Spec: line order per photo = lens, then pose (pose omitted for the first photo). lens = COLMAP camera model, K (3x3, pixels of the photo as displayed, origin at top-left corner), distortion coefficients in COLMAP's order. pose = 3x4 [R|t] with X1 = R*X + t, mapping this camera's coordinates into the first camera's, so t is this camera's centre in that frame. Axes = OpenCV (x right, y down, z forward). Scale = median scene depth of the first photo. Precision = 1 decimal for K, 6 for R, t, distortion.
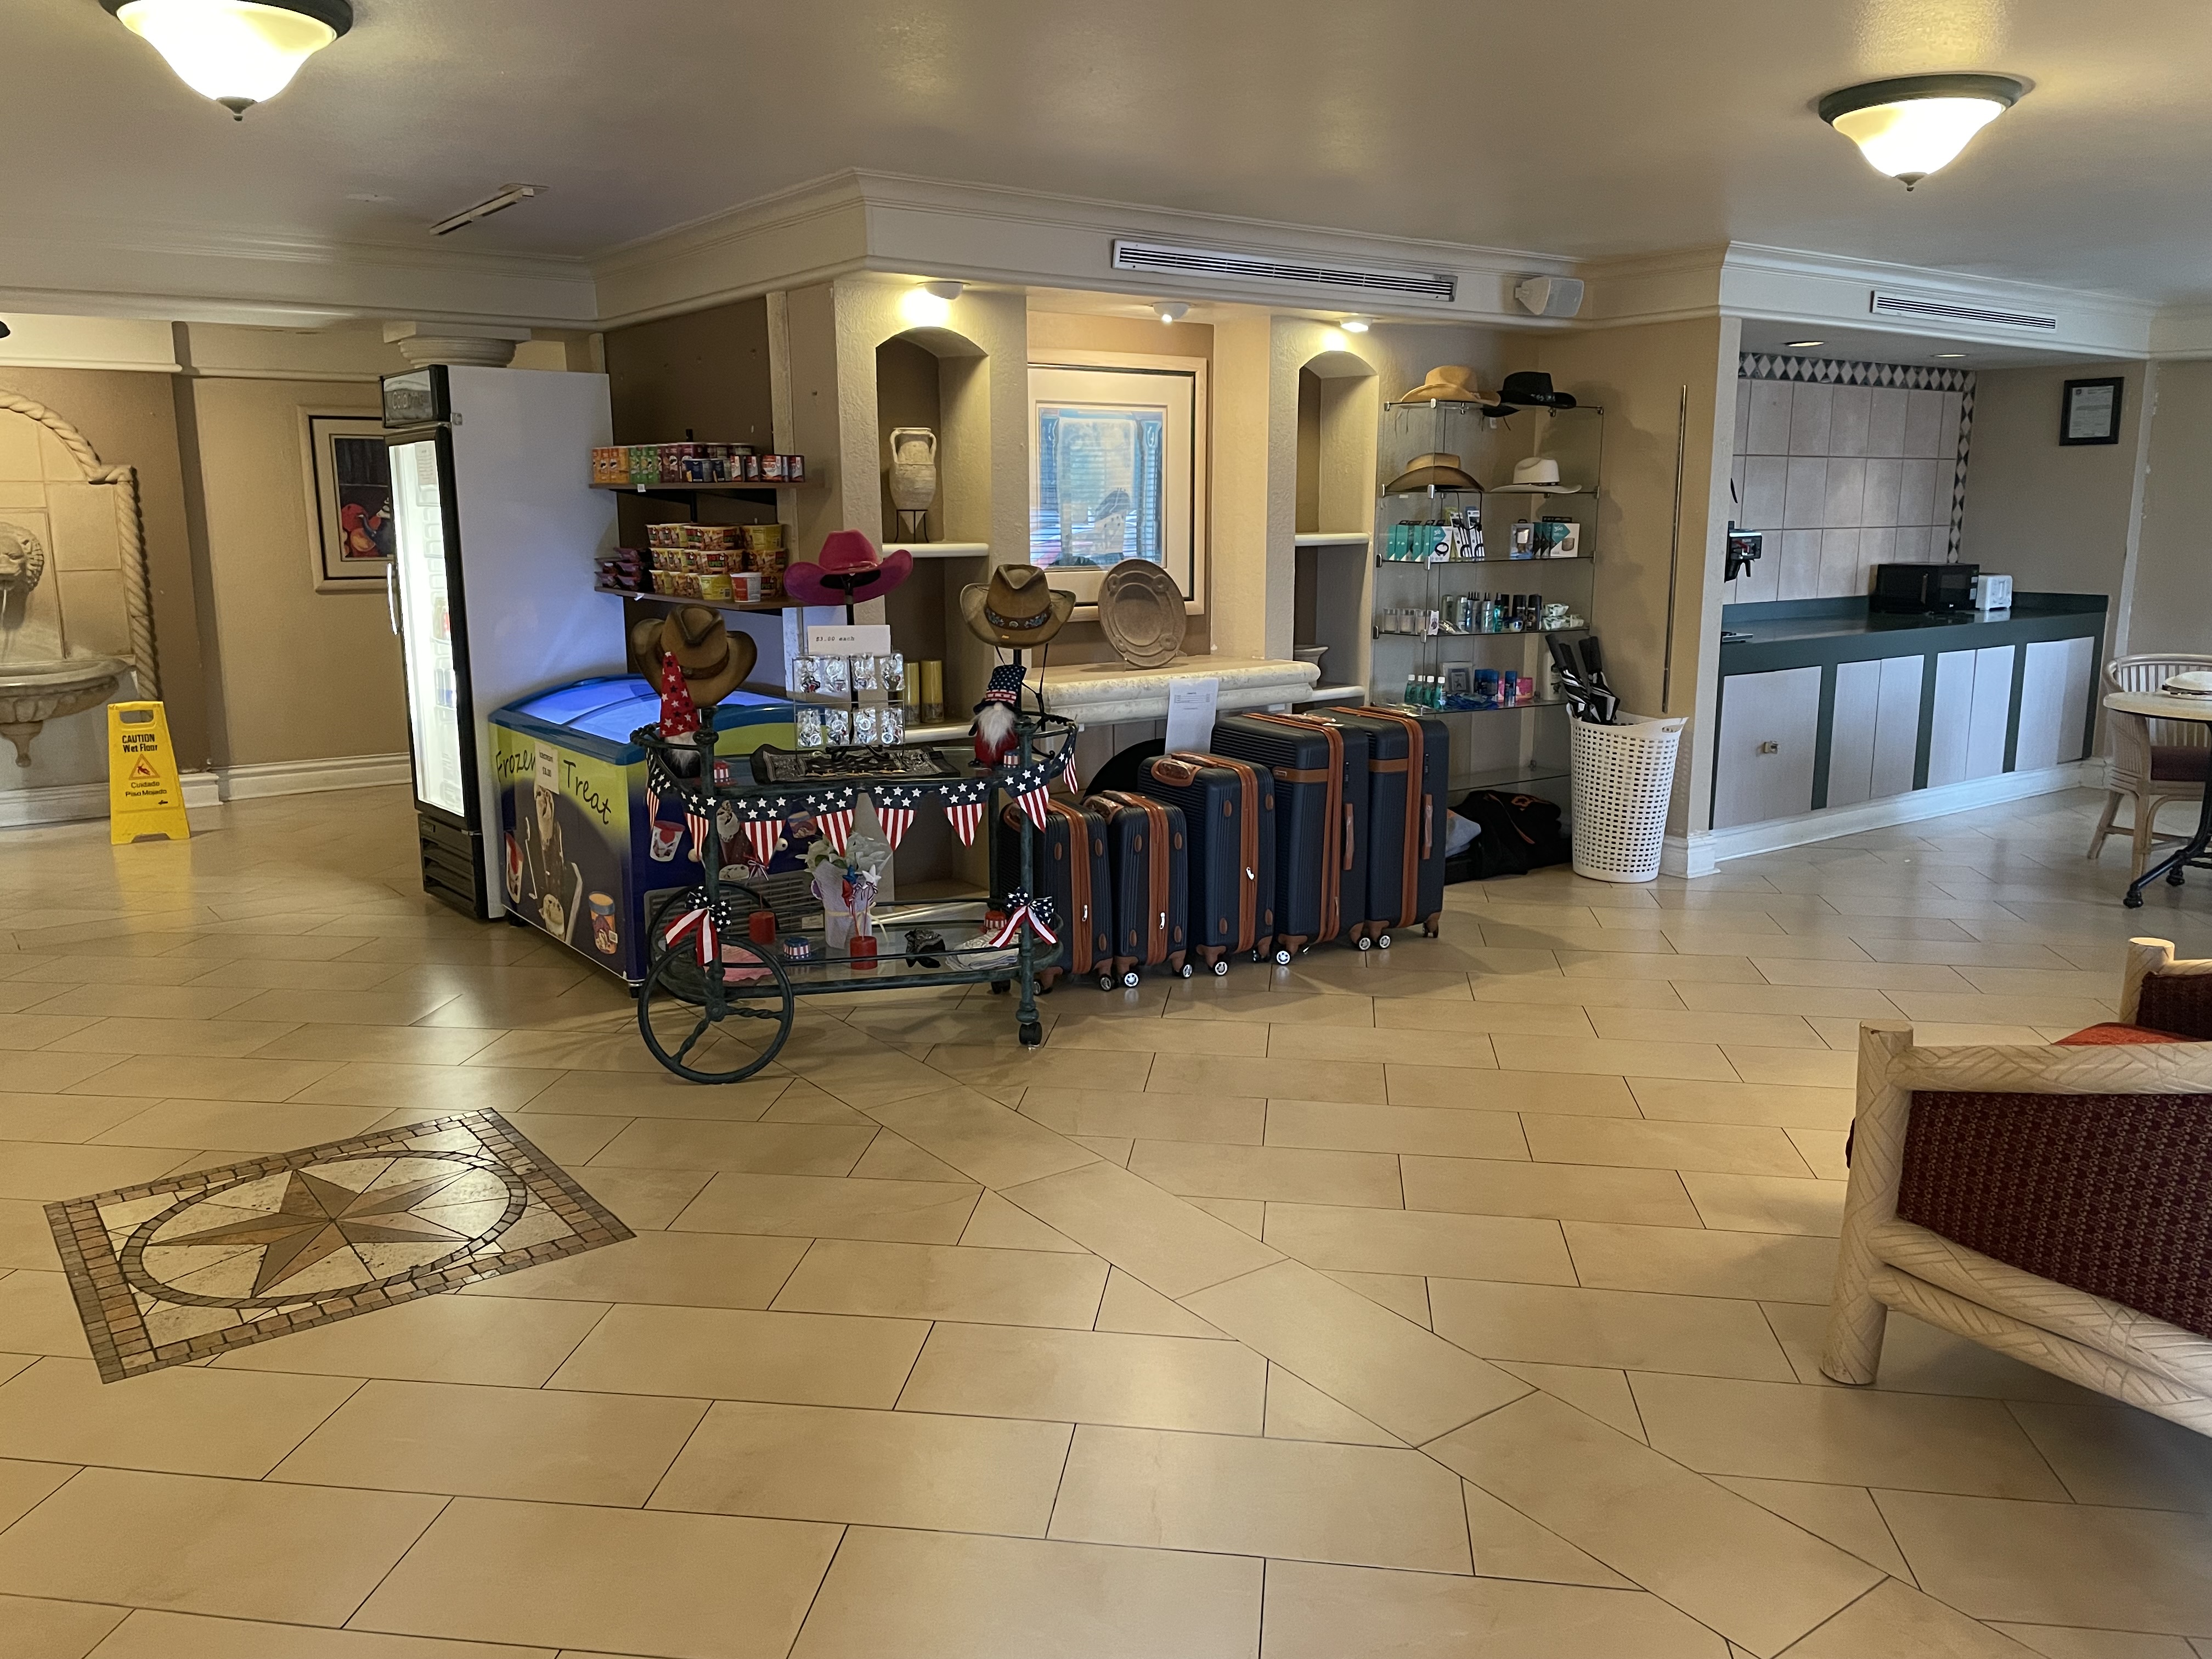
lens RADIAL K [[1667.1, 0, 1103.2], [0, 1667.1, 821.8], [0, 0, 1]] dist [0.078442, -0.091305]
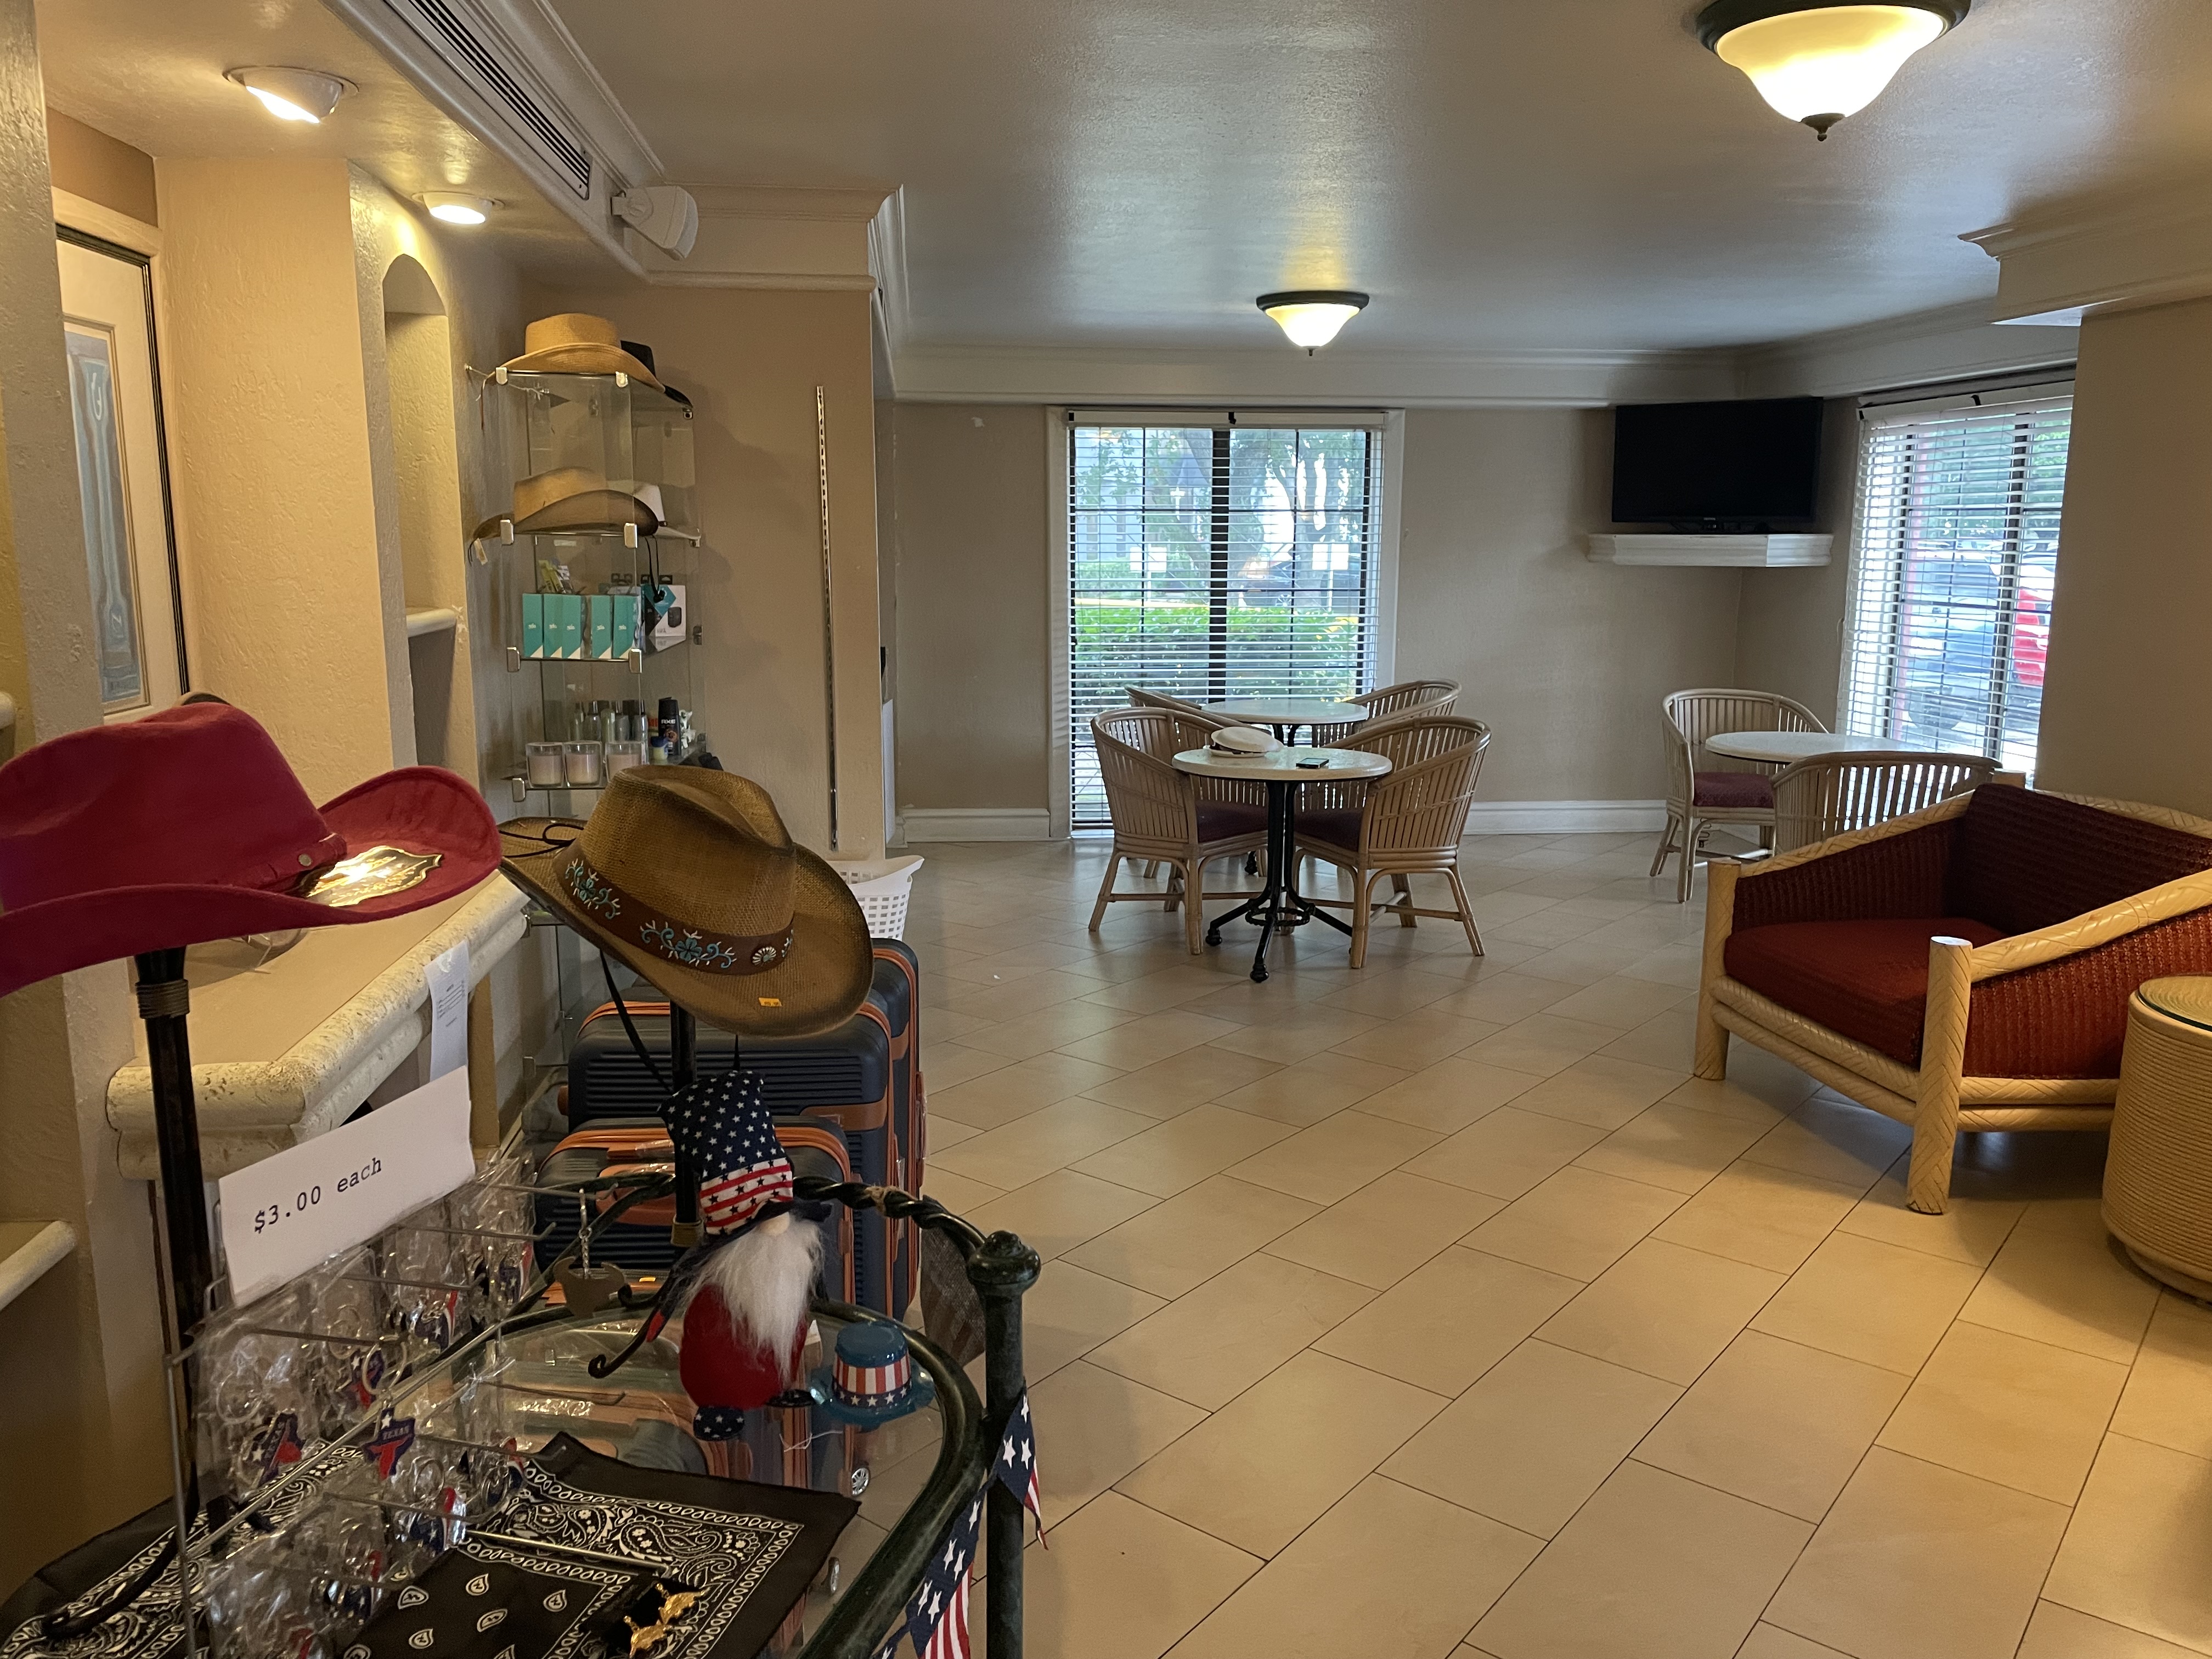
lens RADIAL K [[1667.1, 0, 1112.0], [0, 1667.1, 818.9], [0, 0, 1]] dist [0.078442, -0.091305]
pose [[0.500260, -0.141447, 0.854244, -0.245732], [0.152980, 0.985486, 0.073590, -0.133767], [-0.852254, 0.093868, 0.514638, 0.643945]]
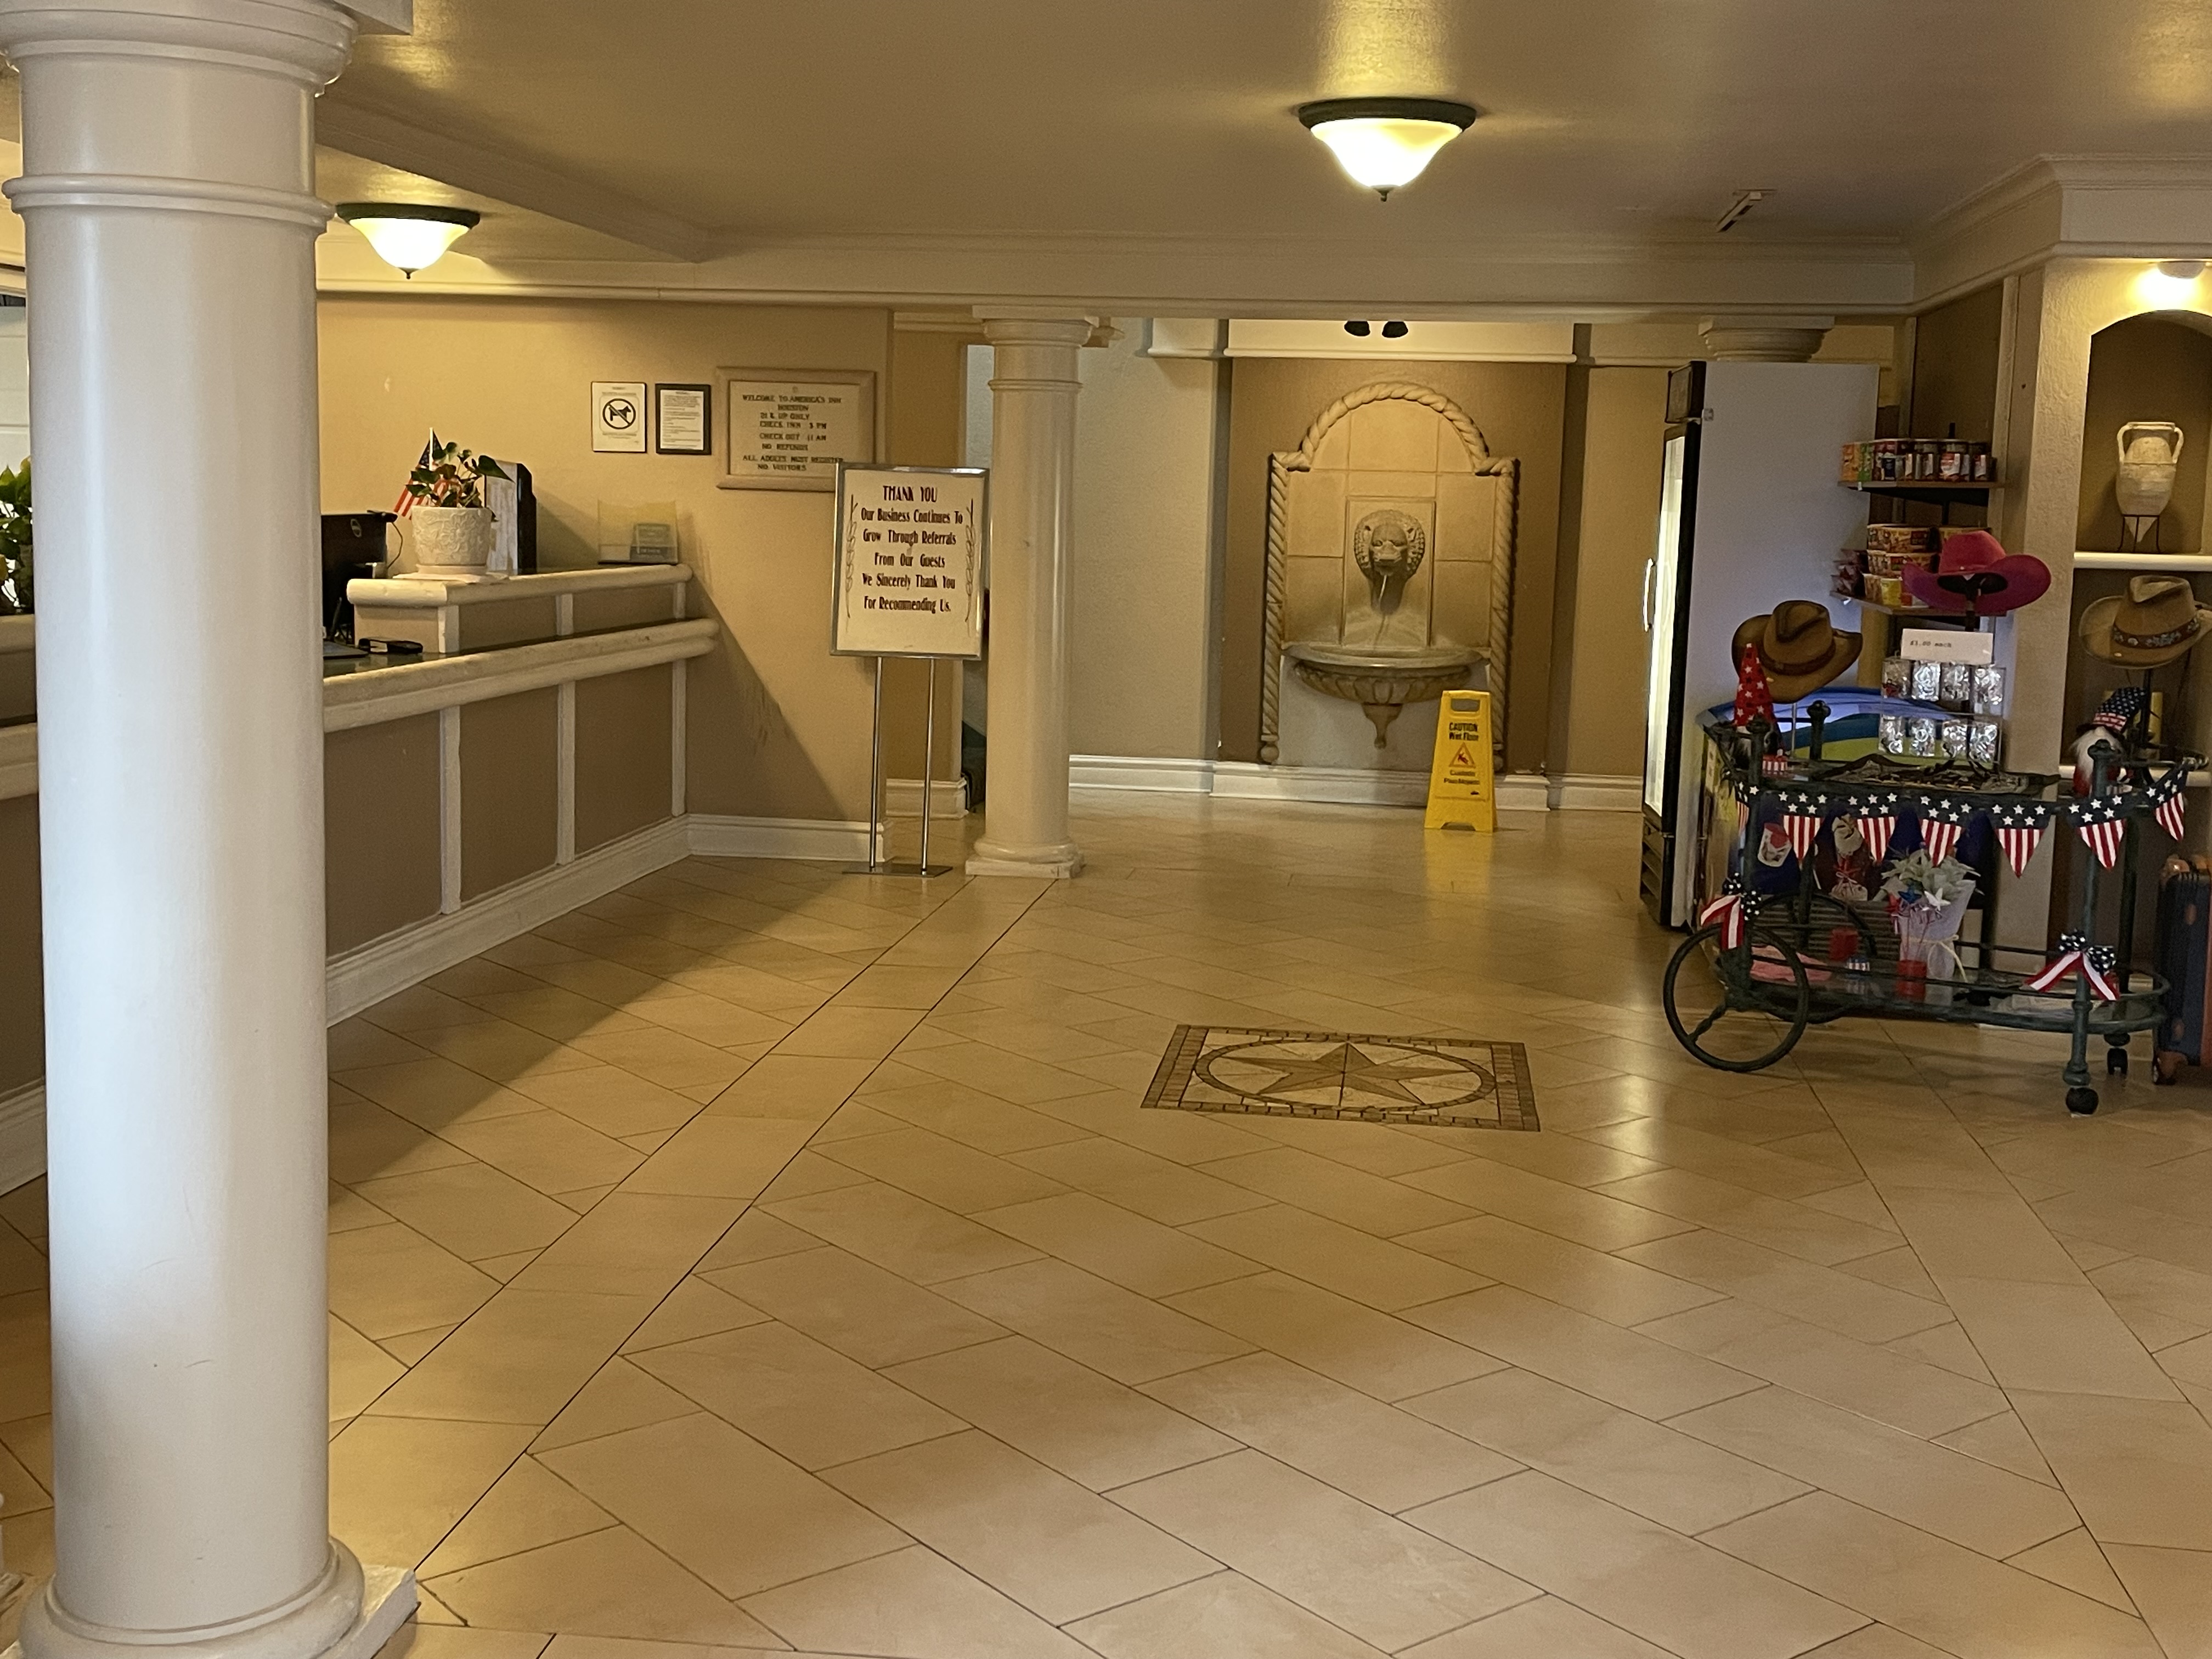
lens RADIAL K [[2469.0, 0, 1094.3], [0, 2469.0, 833.1], [0, 0, 1]] dist [0.068405, 0.000000]
pose [[0.713272, 0.121462, -0.690283, 0.409664], [-0.161648, 0.986826, 0.006610, 0.053603], [0.681992, 0.106868, 0.723510, -0.282700]]
